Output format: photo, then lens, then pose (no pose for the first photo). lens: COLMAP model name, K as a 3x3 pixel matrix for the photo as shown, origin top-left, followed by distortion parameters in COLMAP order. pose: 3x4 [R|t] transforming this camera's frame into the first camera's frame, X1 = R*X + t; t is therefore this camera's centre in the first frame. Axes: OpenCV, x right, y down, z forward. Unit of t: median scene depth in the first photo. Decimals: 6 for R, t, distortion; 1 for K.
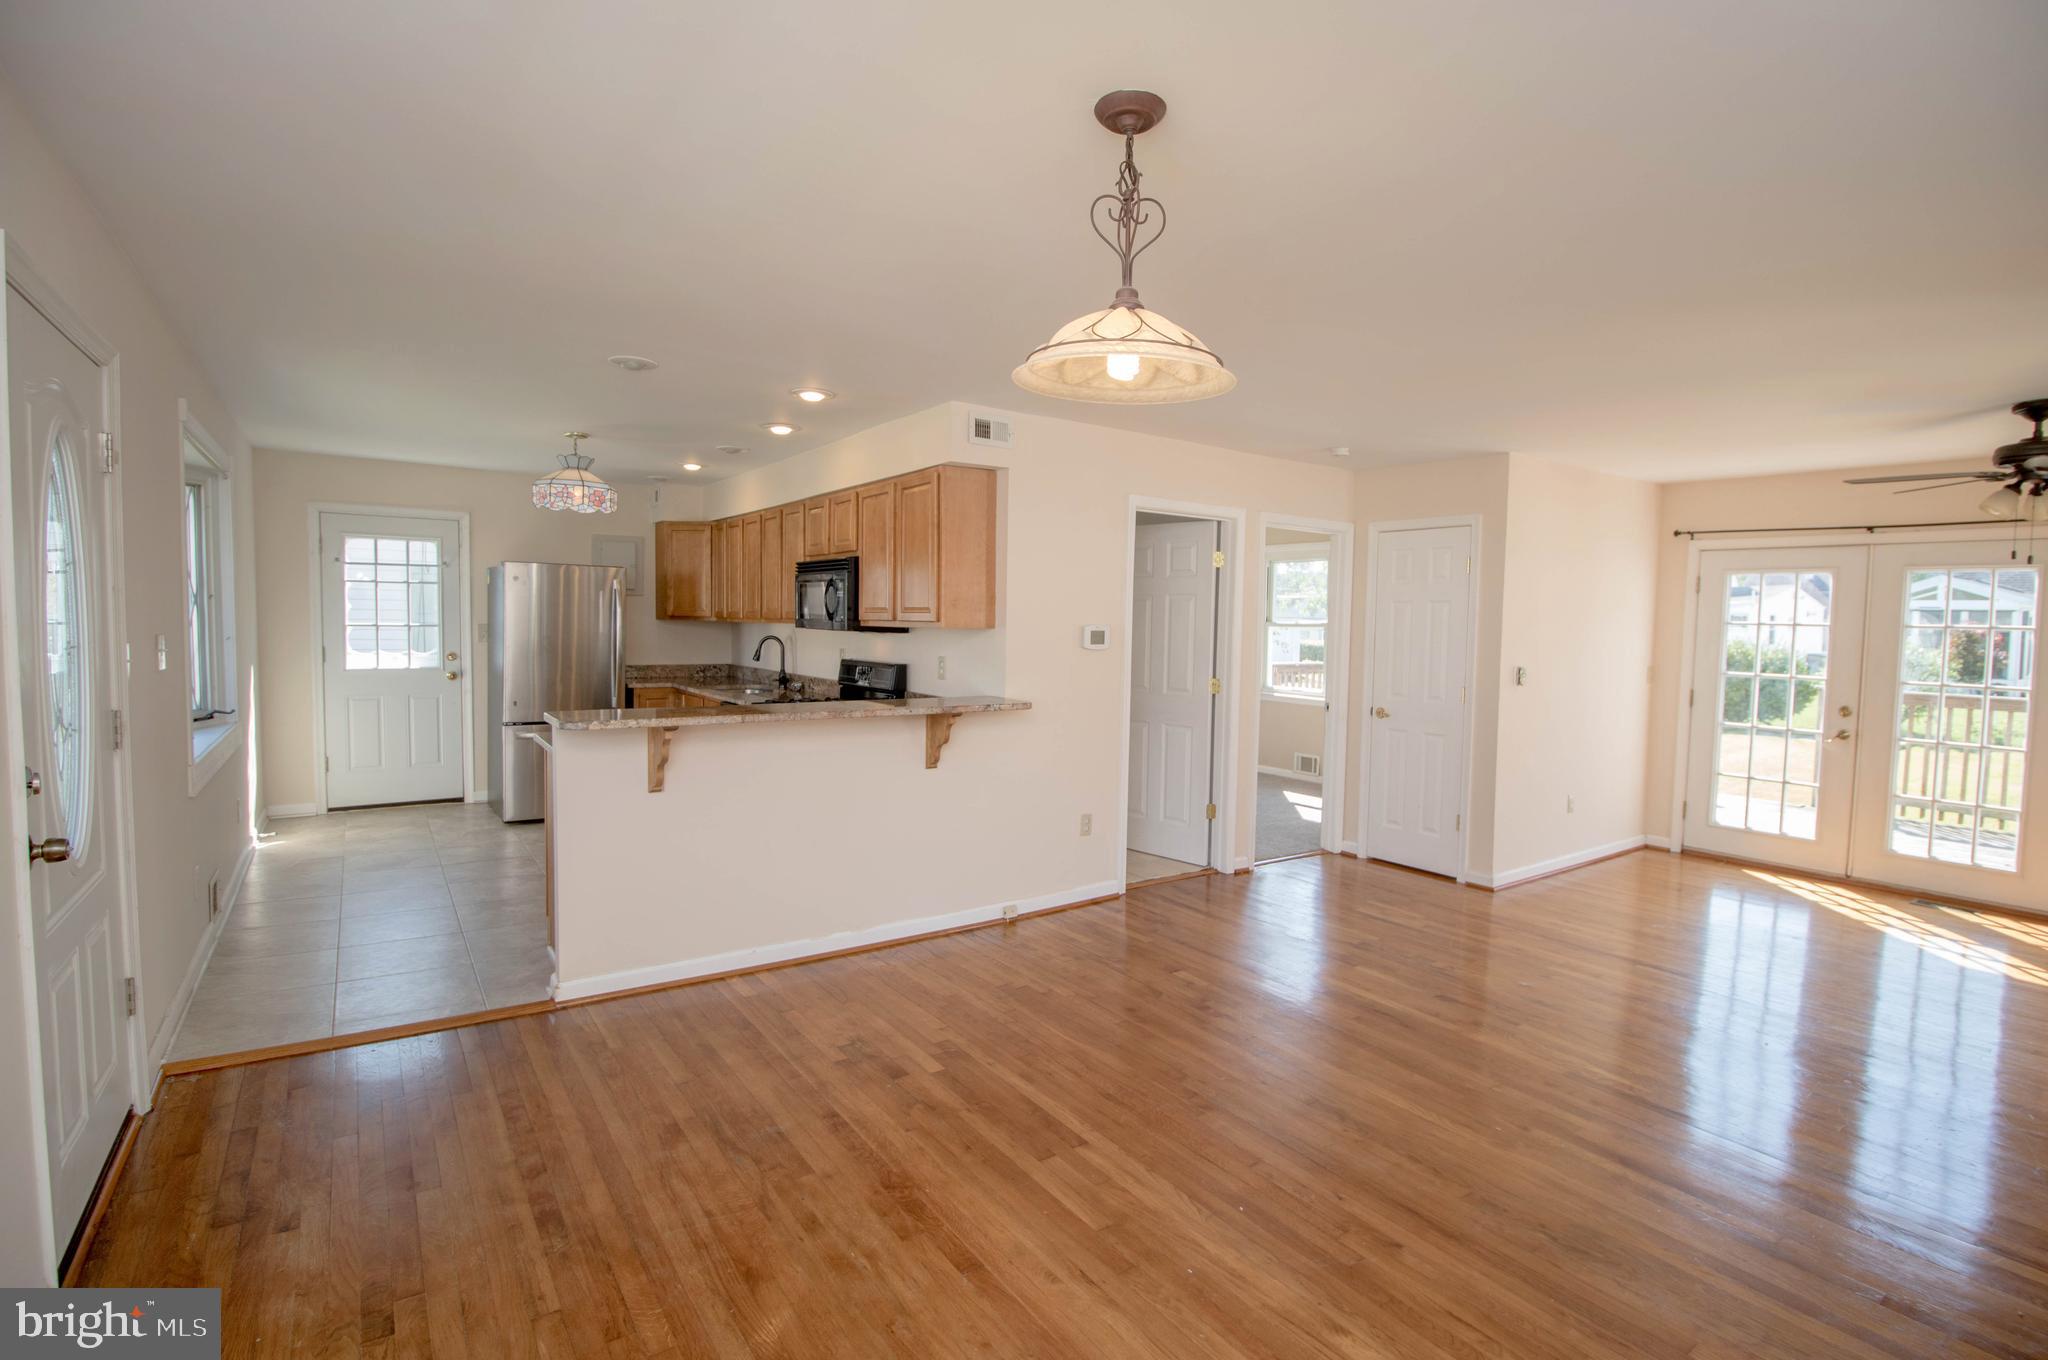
lens RADIAL K [[959.2, 0, 1042.8], [0, 959.2, 670.9], [0, 0, 1]] dist [0.002904, -0.014549]
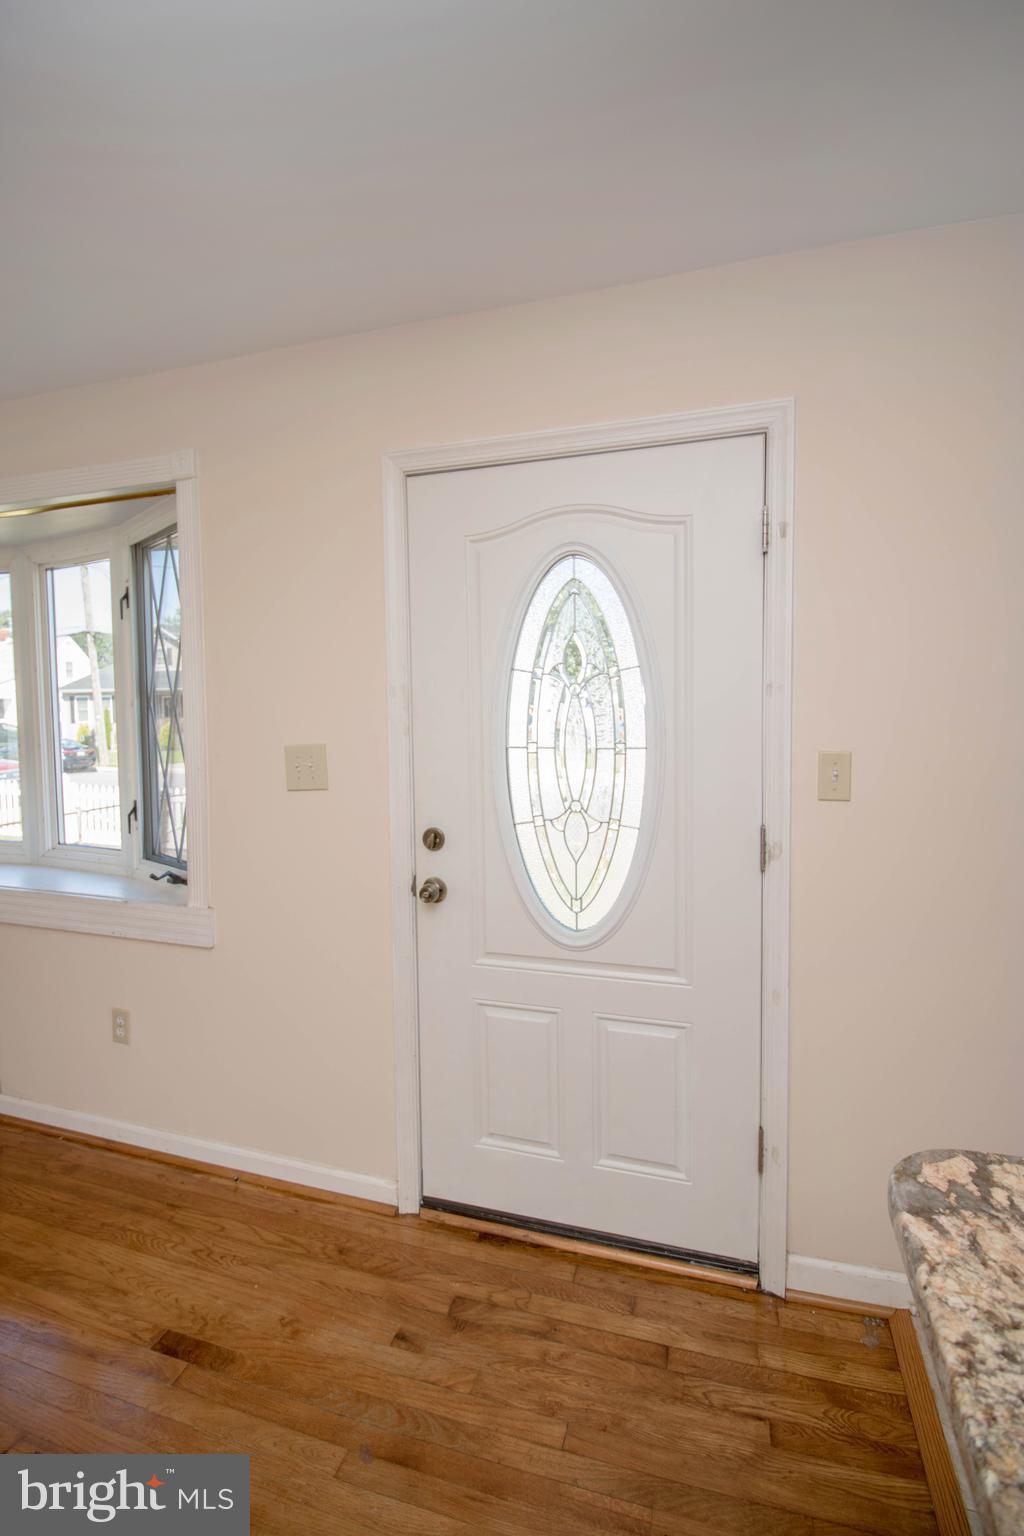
lens RADIAL K [[719.4, 0, 503.4], [0, 719.4, 753.6], [0, 0, 1]] dist [0.002904, -0.014549]
pose [[-0.798786, 0.029100, -0.600911, -0.249416], [-0.034096, 0.995034, 0.093510, -0.051012], [0.600648, 0.095183, -0.793828, 0.881417]]
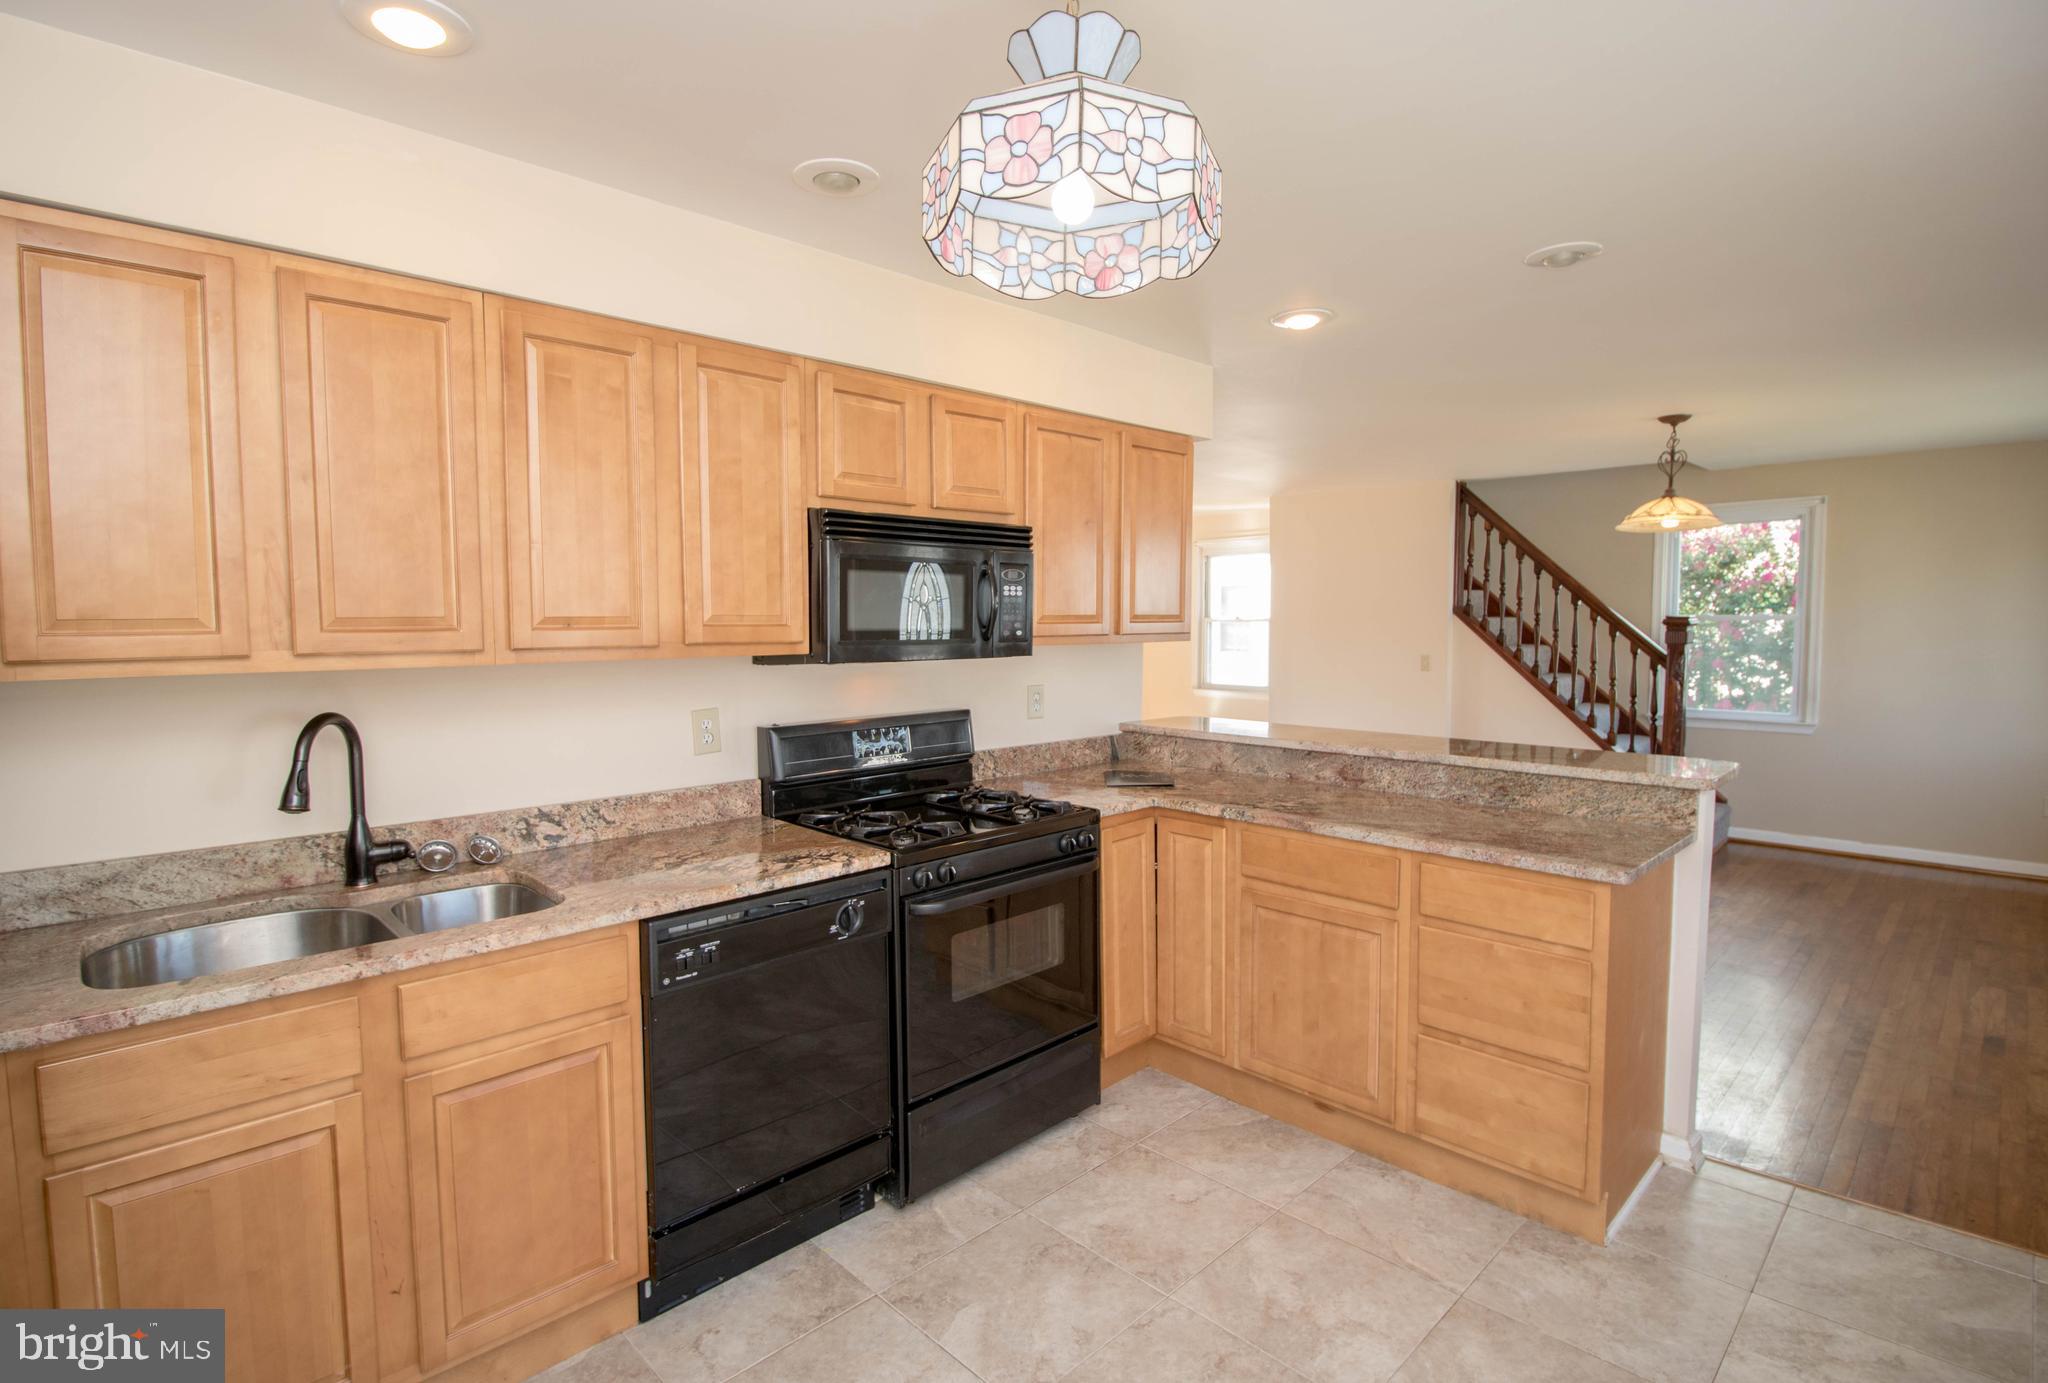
lens RADIAL K [[984.3, 0, 1024.0], [0, 984.3, 691.5], [0, 0, 1]] dist [-0.002410, -0.009864]
pose [[-0.152239, -0.091837, 0.984068, -1.017804], [0.051037, 0.993615, 0.100624, -0.104949], [-0.987025, 0.065543, -0.146580, 1.422946]]
